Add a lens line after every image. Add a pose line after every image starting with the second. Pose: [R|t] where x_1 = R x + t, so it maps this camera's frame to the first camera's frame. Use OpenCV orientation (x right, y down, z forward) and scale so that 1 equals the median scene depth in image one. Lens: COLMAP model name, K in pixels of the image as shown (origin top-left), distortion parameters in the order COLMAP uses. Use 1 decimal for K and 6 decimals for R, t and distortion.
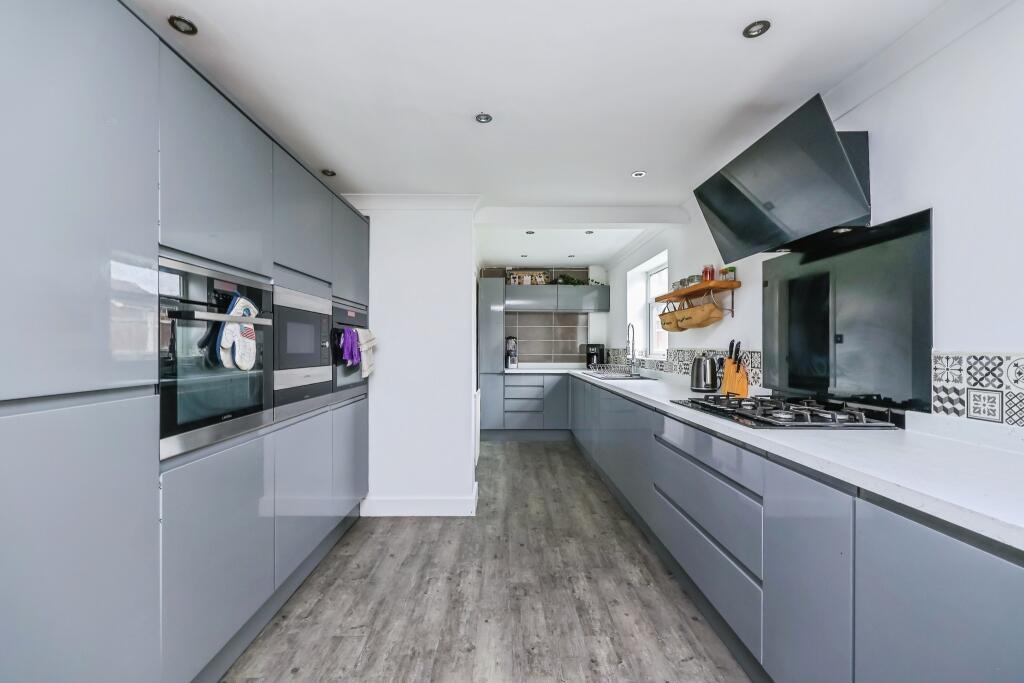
lens RADIAL K [[445.2, 0, 510.7], [0, 445.2, 347.5], [0, 0, 1]] dist [-0.000199, -0.000100]
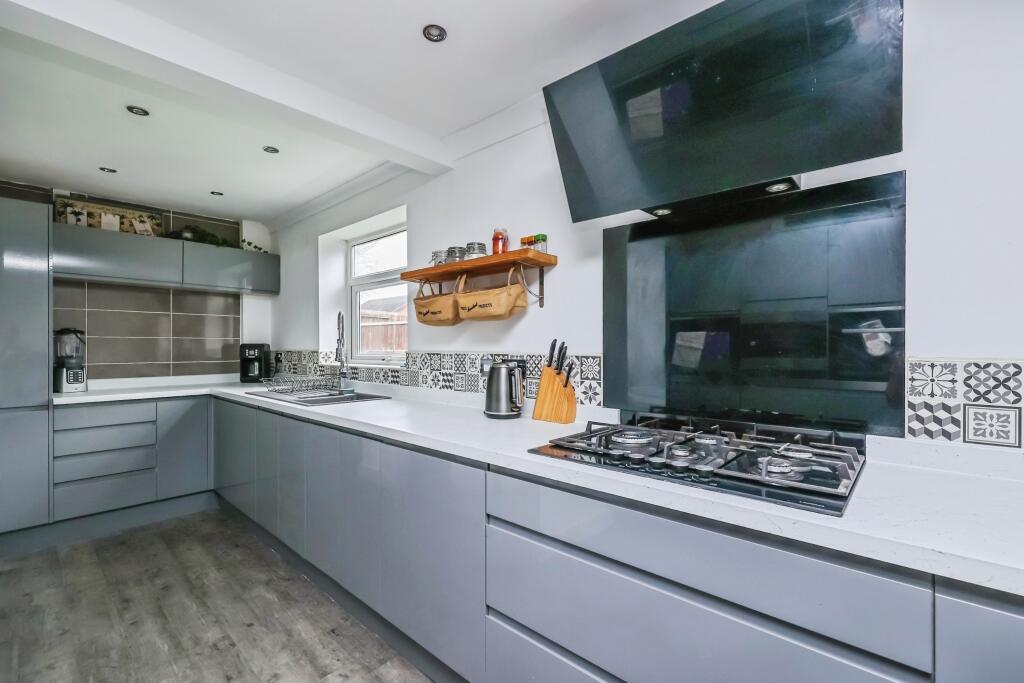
lens RADIAL K [[445.2, 0, 510.7], [0, 445.2, 347.5], [0, 0, 1]] dist [-0.000199, -0.000100]
pose [[0.682943, -0.000181, 0.730472, -0.050393], [0.000329, 1.000000, -0.000059, -0.004846], [-0.730472, 0.000281, 0.682943, 0.592200]]
